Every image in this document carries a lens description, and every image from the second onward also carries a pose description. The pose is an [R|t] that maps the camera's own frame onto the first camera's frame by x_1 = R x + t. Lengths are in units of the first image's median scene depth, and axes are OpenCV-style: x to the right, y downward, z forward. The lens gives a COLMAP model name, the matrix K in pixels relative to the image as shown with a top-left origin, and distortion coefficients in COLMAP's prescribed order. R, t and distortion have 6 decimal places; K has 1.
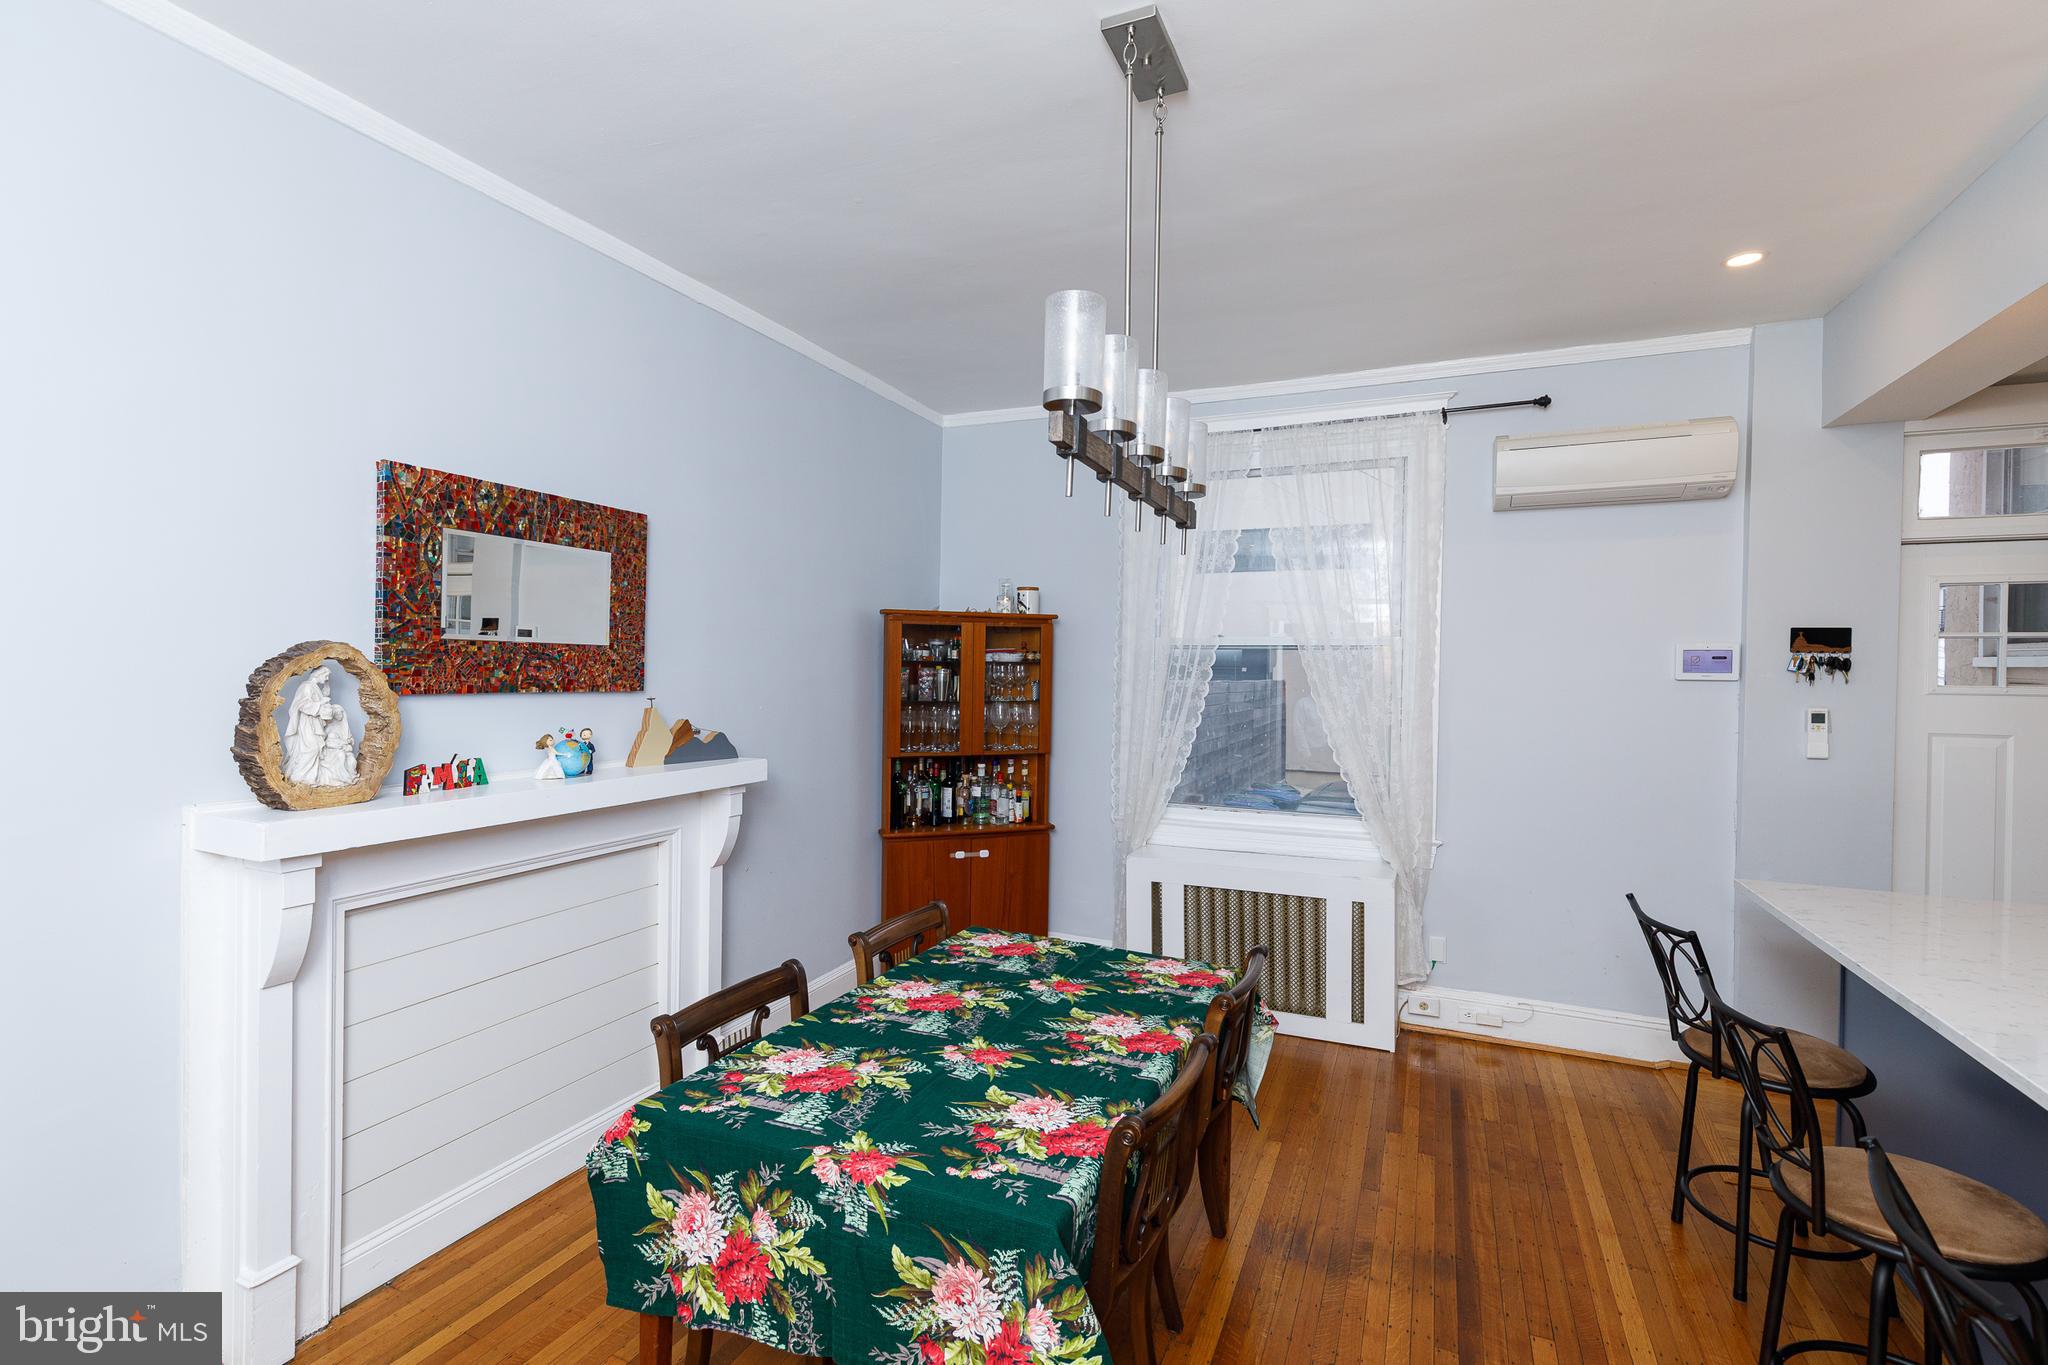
lens RADIAL K [[918.5, 0, 1024.0], [0, 918.5, 682.5], [0, 0, 1]] dist [0.002980, -0.000303]
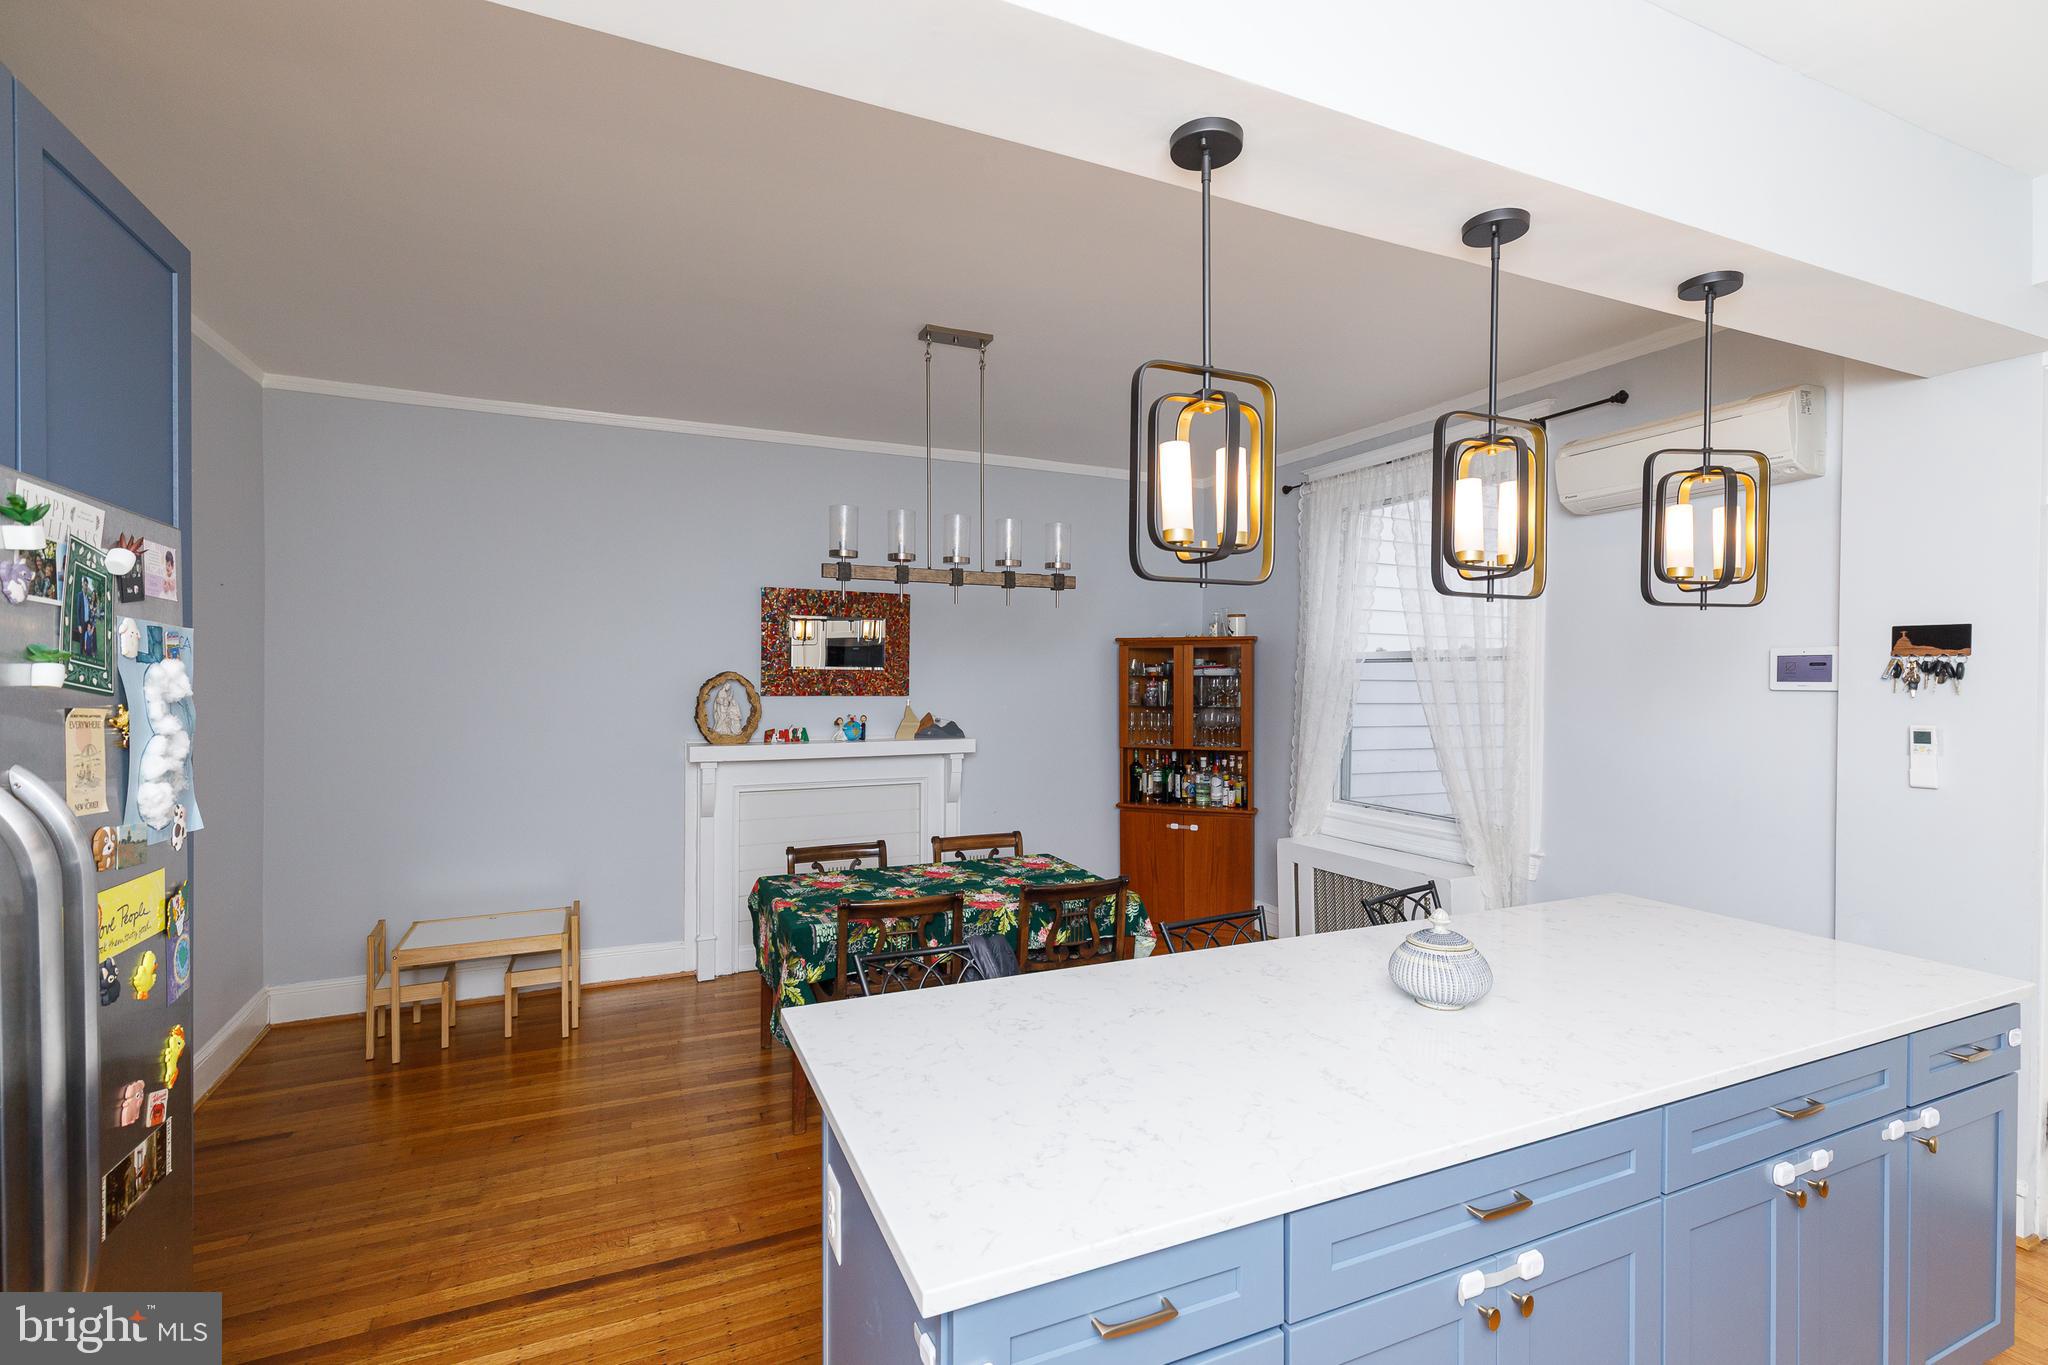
lens RADIAL K [[918.5, 0, 1024.0], [0, 918.5, 682.5], [0, 0, 1]] dist [0.002980, -0.000303]
pose [[0.742561, -0.004858, -0.669761, 0.808668], [-0.004350, 0.999918, -0.012076, 0.003778], [0.669764, 0.011881, 0.742479, -0.124514]]
